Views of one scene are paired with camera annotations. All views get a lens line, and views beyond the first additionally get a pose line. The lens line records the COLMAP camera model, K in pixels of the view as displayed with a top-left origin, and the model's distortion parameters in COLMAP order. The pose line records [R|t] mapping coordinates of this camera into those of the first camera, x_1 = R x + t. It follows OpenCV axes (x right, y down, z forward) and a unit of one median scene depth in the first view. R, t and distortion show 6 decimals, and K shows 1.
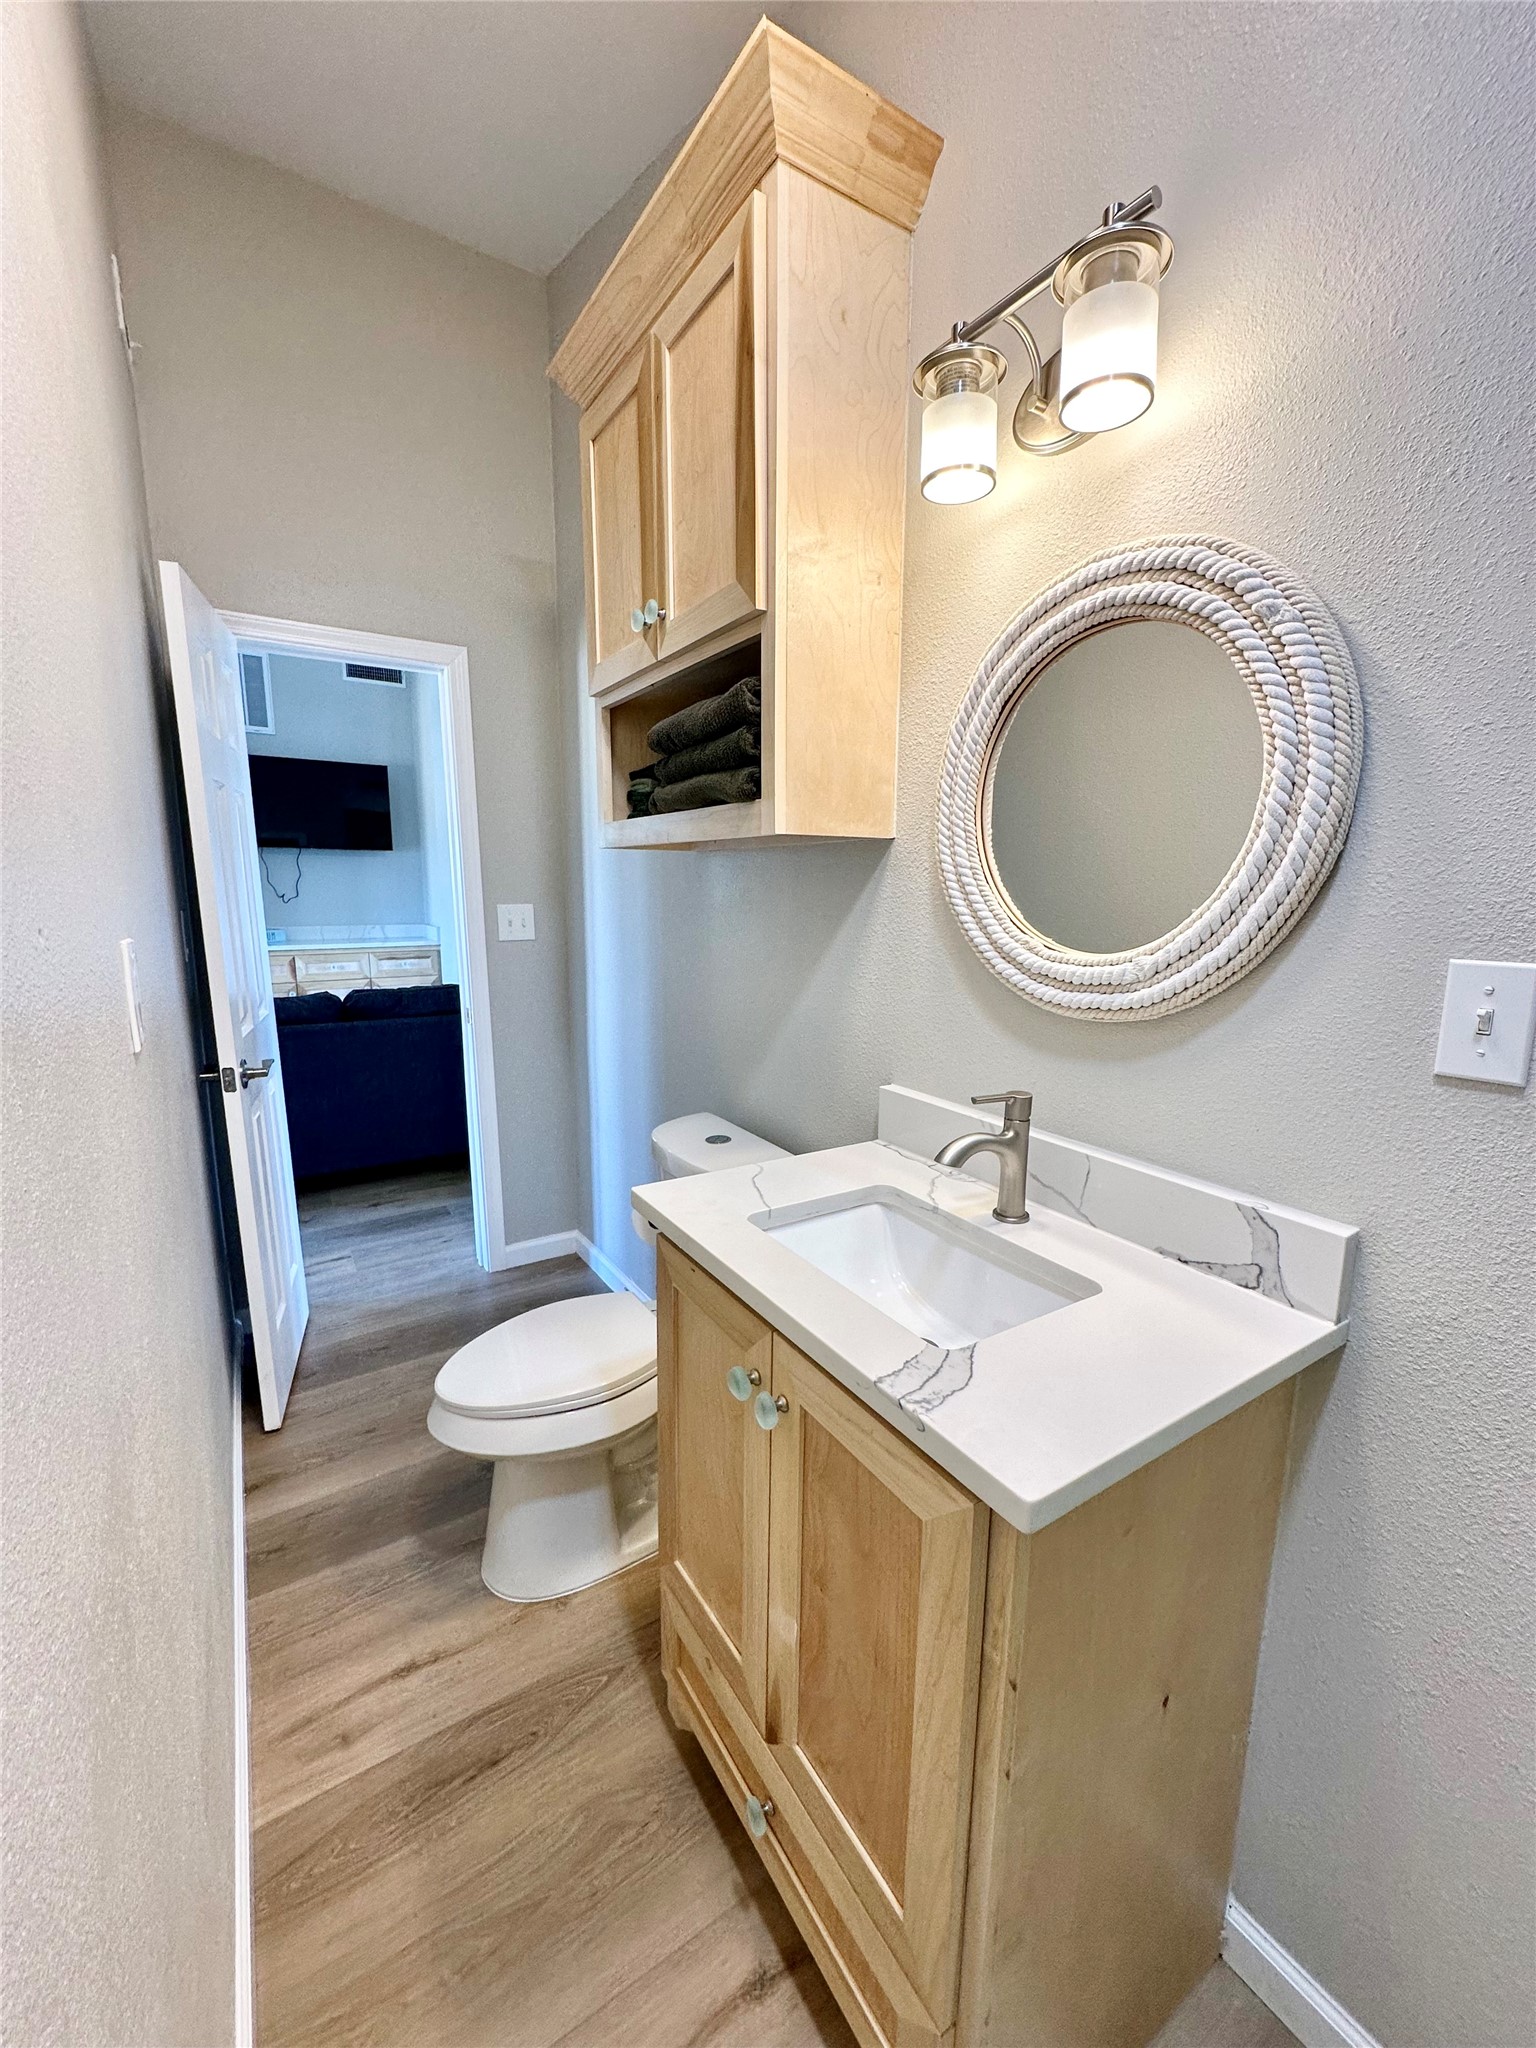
lens RADIAL K [[820.8, 0, 768.1], [0, 820.8, 1027.0], [0, 0, 1]] dist [-0.002980, -0.000399]
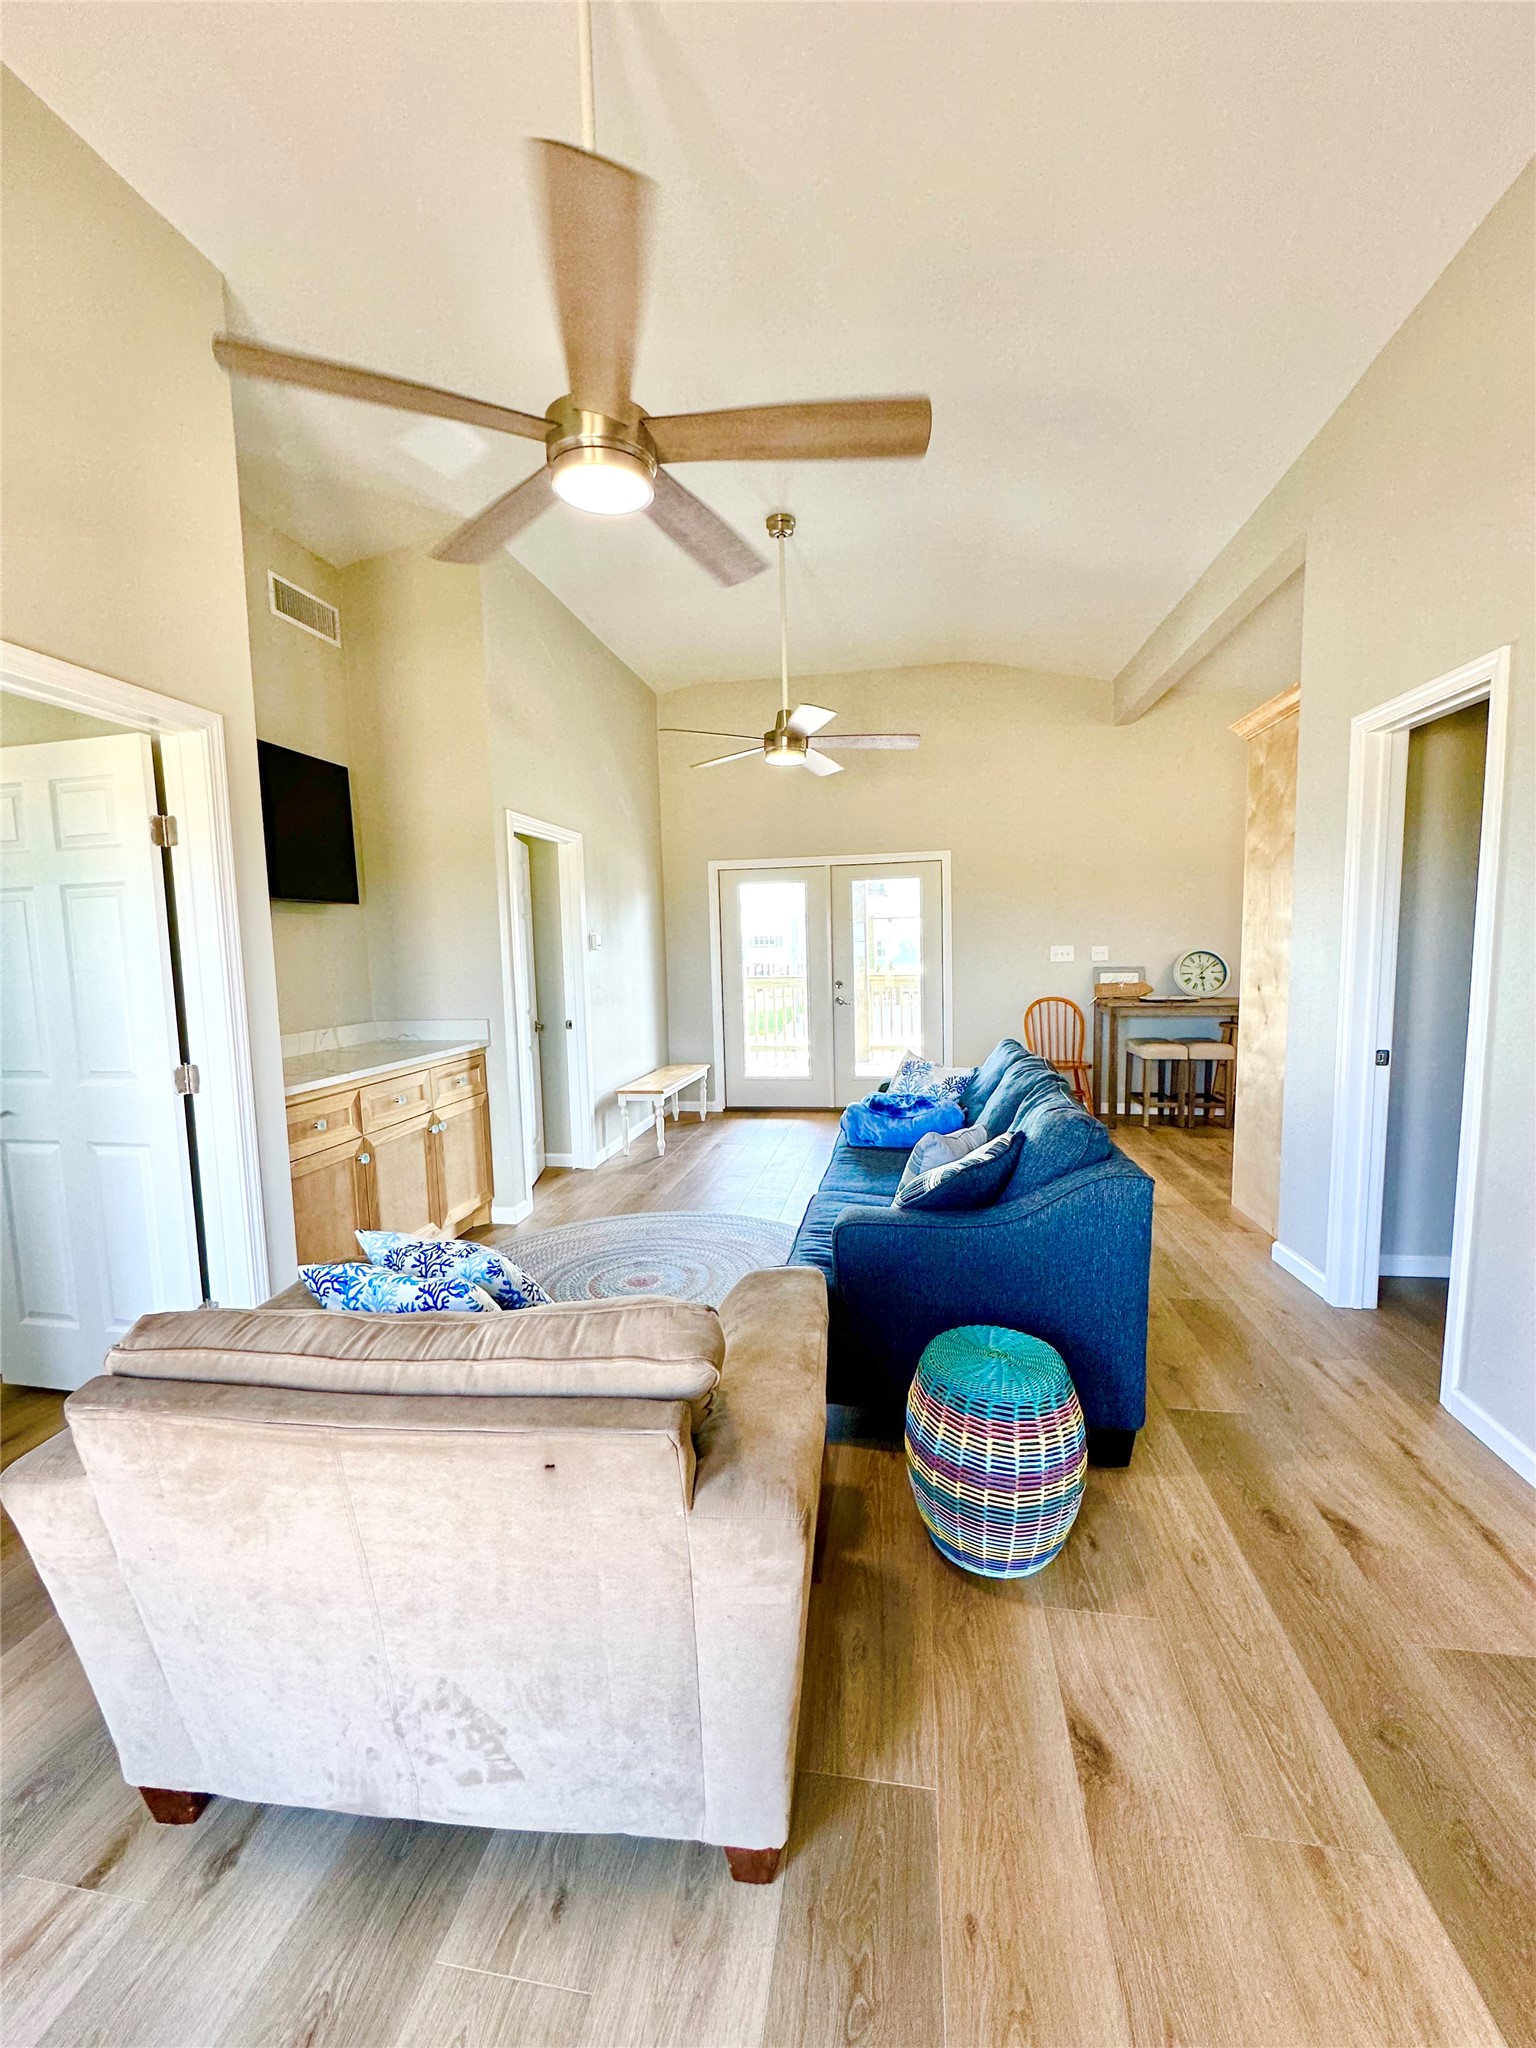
lens RADIAL K [[820.8, 0, 756.4], [0, 820.8, 1022.7], [0, 0, 1]] dist [-0.002980, -0.000399]
pose [[0.667105, -0.100590, 0.738141, -0.738287], [0.152465, 0.988304, -0.003111, -0.080549], [-0.729195, 0.114616, 0.674639, 0.384363]]
